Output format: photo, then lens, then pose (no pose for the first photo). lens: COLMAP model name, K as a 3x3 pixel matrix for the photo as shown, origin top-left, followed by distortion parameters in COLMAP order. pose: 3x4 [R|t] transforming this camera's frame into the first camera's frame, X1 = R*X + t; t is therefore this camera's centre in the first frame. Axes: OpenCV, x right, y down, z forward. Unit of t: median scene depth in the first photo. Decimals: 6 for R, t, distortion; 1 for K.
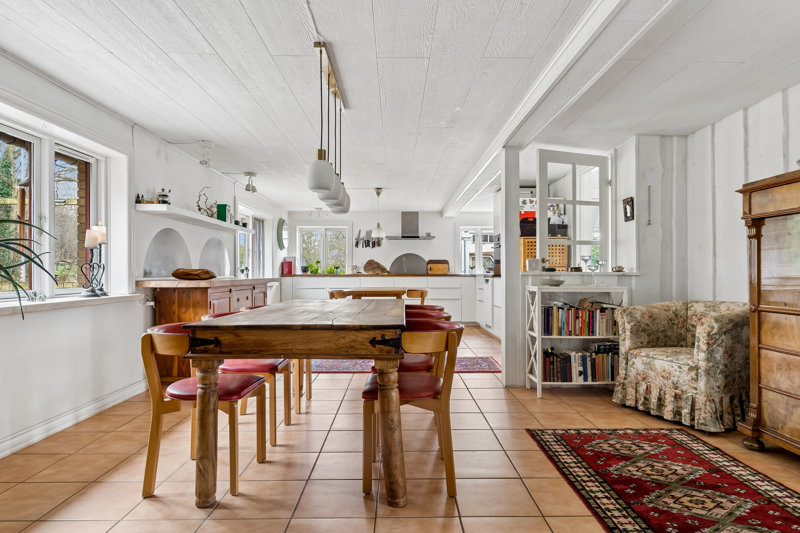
lens RADIAL K [[479.1, 0, 398.8], [0, 479.1, 268.7], [0, 0, 1]] dist [-0.000317, 0.000018]
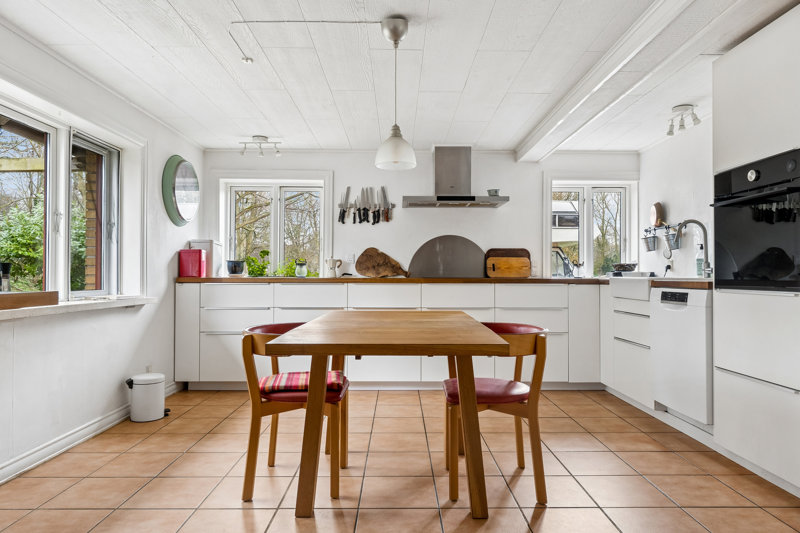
lens RADIAL K [[534.8, 0, 401.7], [0, 534.8, 267.1], [0, 0, 1]] dist [-0.000504, 0.000004]
pose [[0.999937, 0.003316, -0.010730, -0.020809], [-0.003353, 0.999988, -0.003509, 0.002464], [0.010718, 0.003544, 0.999936, 0.456237]]
